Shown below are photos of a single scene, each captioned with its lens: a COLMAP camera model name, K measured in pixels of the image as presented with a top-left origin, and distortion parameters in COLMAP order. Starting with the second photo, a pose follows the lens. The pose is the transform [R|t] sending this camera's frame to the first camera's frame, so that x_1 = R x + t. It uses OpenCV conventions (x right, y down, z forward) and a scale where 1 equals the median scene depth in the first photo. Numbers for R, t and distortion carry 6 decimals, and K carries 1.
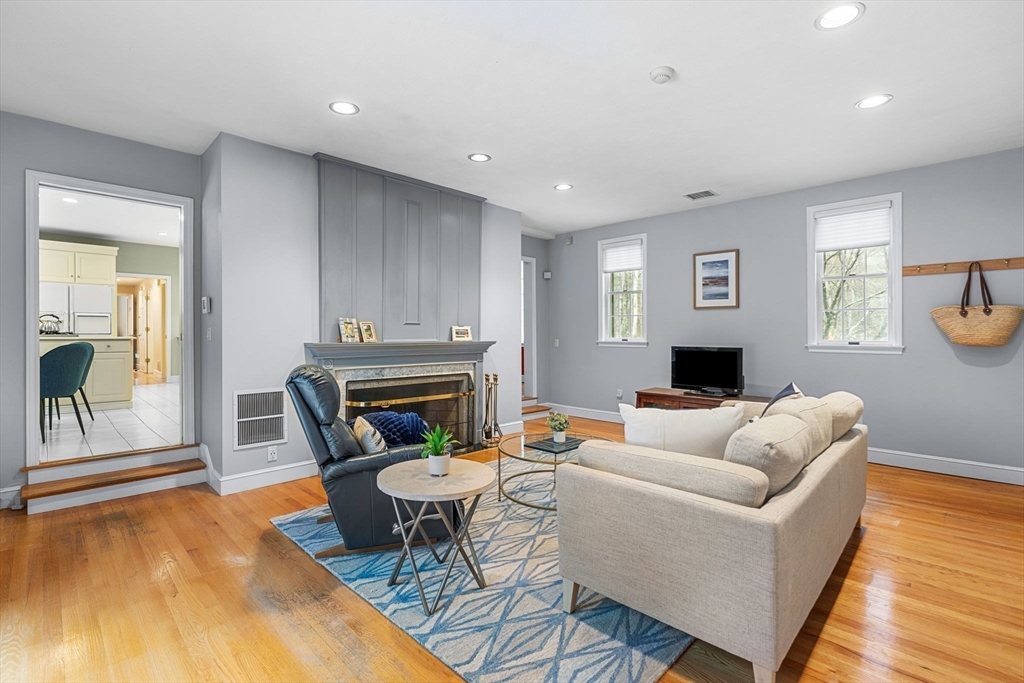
lens RADIAL K [[467.1, 0, 504.5], [0, 467.1, 335.6], [0, 0, 1]] dist [-0.005557, -0.000047]
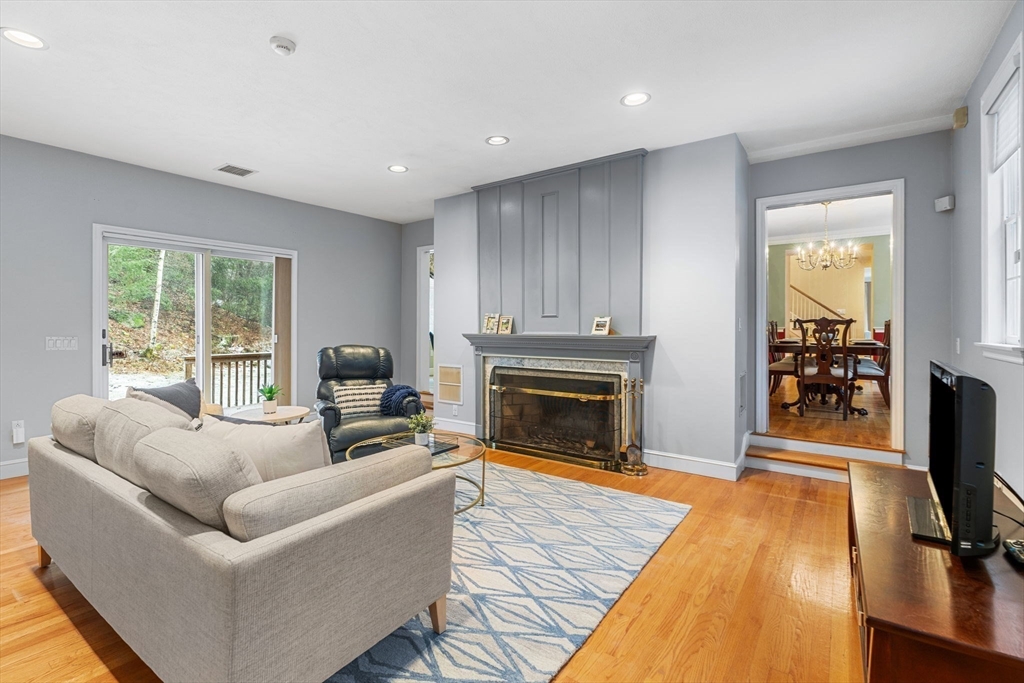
lens RADIAL K [[467.1, 0, 505.5], [0, 467.1, 334.3], [0, 0, 1]] dist [-0.005557, -0.000047]
pose [[0.157876, 0.014399, -0.987354, 0.757294], [-0.003498, 0.999896, 0.014023, -0.001063], [0.987453, 0.001240, 0.157910, 0.739667]]
